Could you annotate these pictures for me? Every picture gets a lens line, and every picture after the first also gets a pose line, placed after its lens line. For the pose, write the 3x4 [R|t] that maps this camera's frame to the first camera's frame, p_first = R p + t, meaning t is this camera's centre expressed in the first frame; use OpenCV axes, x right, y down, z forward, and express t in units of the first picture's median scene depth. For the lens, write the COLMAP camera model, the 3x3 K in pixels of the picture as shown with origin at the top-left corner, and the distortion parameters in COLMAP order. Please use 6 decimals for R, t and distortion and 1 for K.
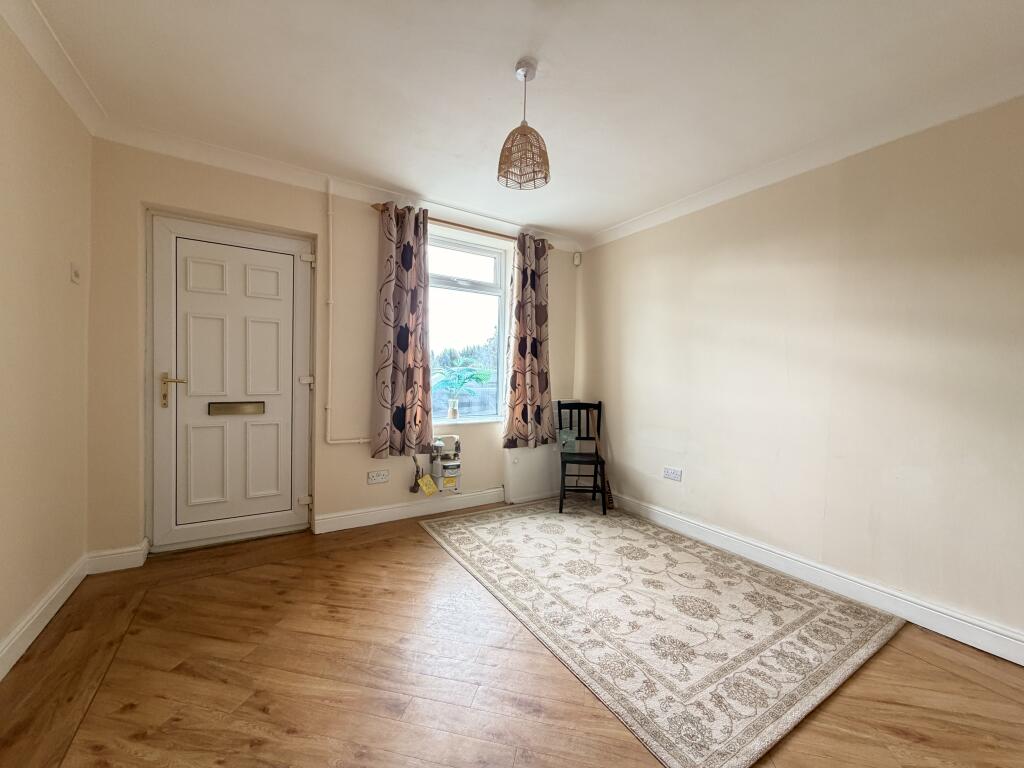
lens RADIAL K [[410.0, 0, 508.5], [0, 410.0, 384.3], [0, 0, 1]] dist [-0.000412, 0.000283]
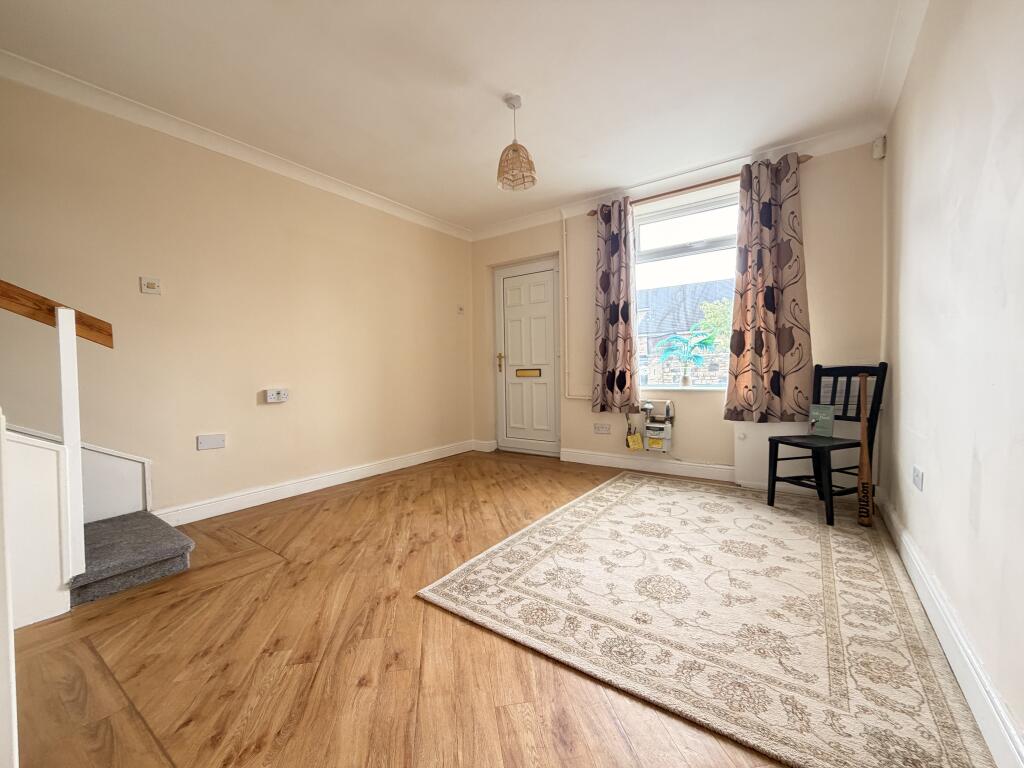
lens RADIAL K [[410.0, 0, 508.5], [0, 410.0, 384.3], [0, 0, 1]] dist [-0.000412, 0.000283]
pose [[0.376425, 0.001789, -0.926445, 0.783434], [0.004513, 0.999983, 0.003765, 0.092390], [0.926436, -0.005598, 0.376410, 0.290605]]
